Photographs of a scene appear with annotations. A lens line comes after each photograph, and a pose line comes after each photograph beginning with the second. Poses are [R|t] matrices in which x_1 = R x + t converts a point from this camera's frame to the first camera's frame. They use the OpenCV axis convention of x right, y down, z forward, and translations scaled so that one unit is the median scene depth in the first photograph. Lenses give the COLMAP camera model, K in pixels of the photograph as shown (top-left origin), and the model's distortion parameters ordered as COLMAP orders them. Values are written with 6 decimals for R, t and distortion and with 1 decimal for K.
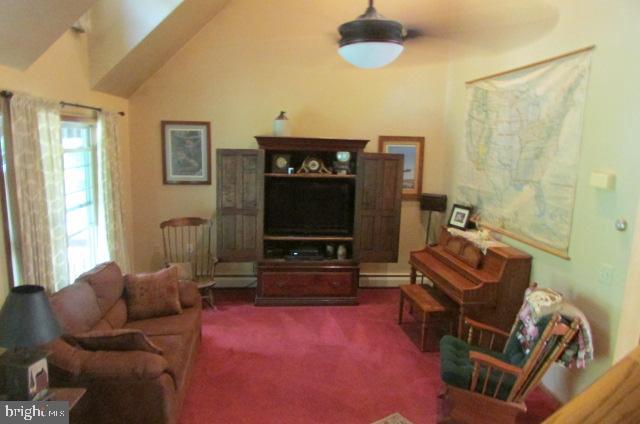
lens RADIAL K [[462.1, 0, 316.1], [0, 462.1, 213.2], [0, 0, 1]] dist [-0.001388, -0.000293]
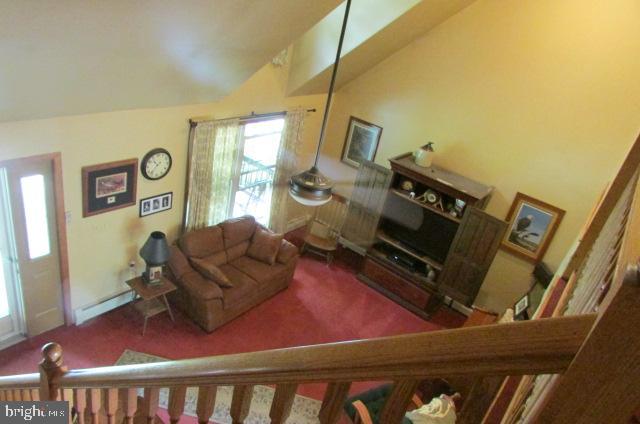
lens RADIAL K [[464.7, 0, 319.7], [0, 464.7, 215.2], [0, 0, 1]] dist [-0.001295, 0.000623]
pose [[0.721046, 0.424324, -0.547761, 0.441146], [-0.291902, 0.902997, 0.315262, -0.346351], [0.628400, -0.067426, 0.774963, -0.067872]]
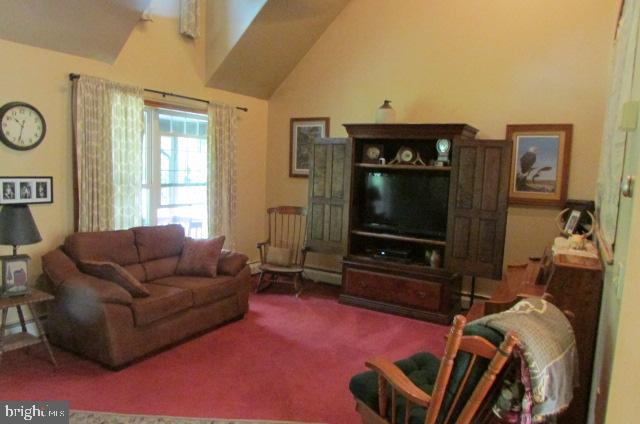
lens RADIAL K [[466.0, 0, 320.0], [0, 466.0, 212.0], [0, 0, 1]] dist [-0.013517, 0.002645]
pose [[0.811909, 0.063770, -0.580290, 0.387474], [-0.111753, 0.992611, -0.047277, 0.065400], [0.572987, 0.103234, 0.813036, 0.180720]]
